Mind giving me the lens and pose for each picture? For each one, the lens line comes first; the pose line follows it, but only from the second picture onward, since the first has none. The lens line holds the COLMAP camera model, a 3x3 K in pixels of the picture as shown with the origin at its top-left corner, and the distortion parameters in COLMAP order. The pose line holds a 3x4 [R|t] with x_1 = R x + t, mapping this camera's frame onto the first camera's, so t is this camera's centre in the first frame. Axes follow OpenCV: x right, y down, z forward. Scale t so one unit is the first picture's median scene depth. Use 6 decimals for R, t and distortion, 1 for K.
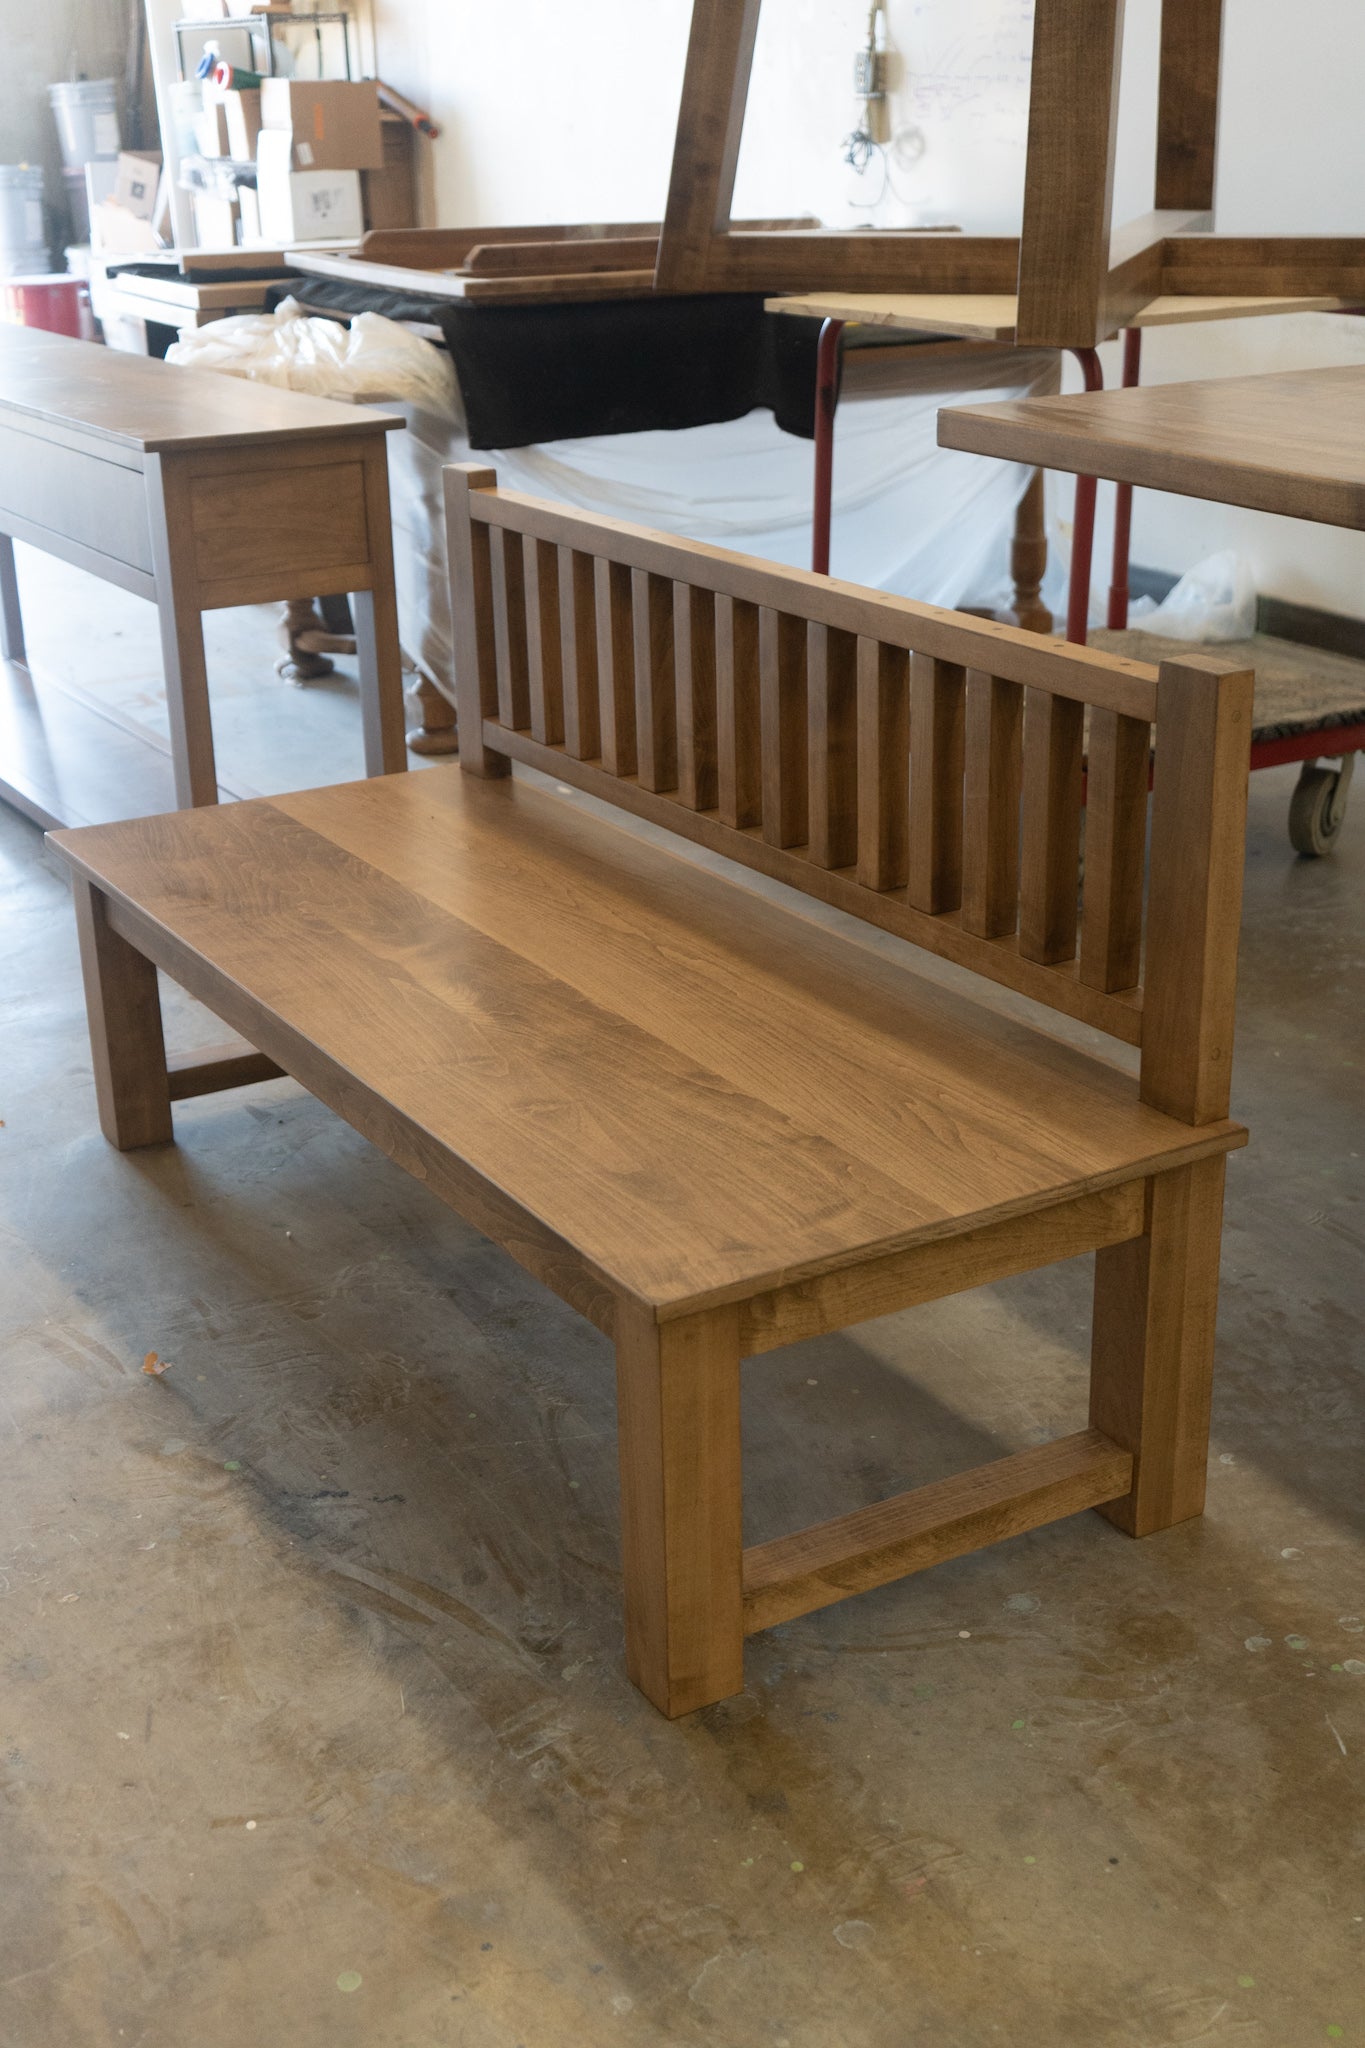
lens RADIAL K [[2480.1, 0, 682.5], [0, 2480.1, 1024.0], [0, 0, 1]] dist [0.014451, -0.004628]
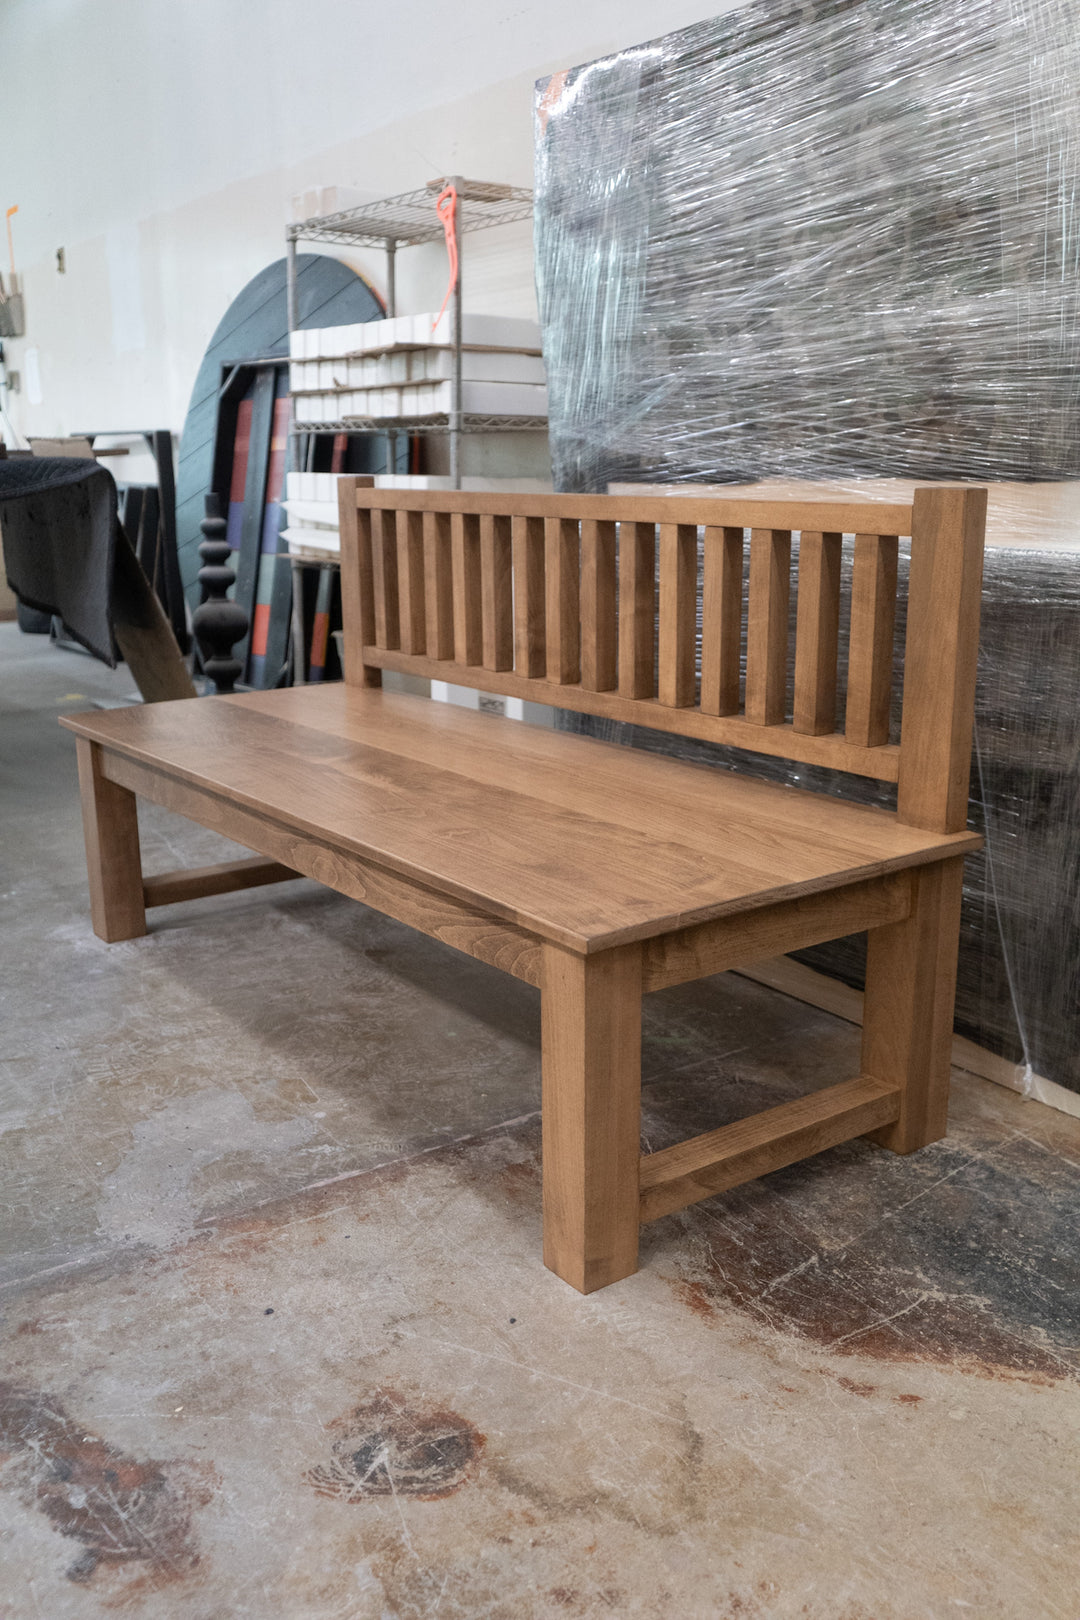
lens RADIAL K [[1414.3, 0, 583.2], [0, 1414.3, 815.2], [0, 0, 1]] dist [0.103109, 0.000460]
pose [[0.992314, -0.005050, 0.123646, -0.084887], [0.019466, 0.993098, -0.115660, 0.115360], [-0.122209, 0.117178, 0.985563, 0.252514]]
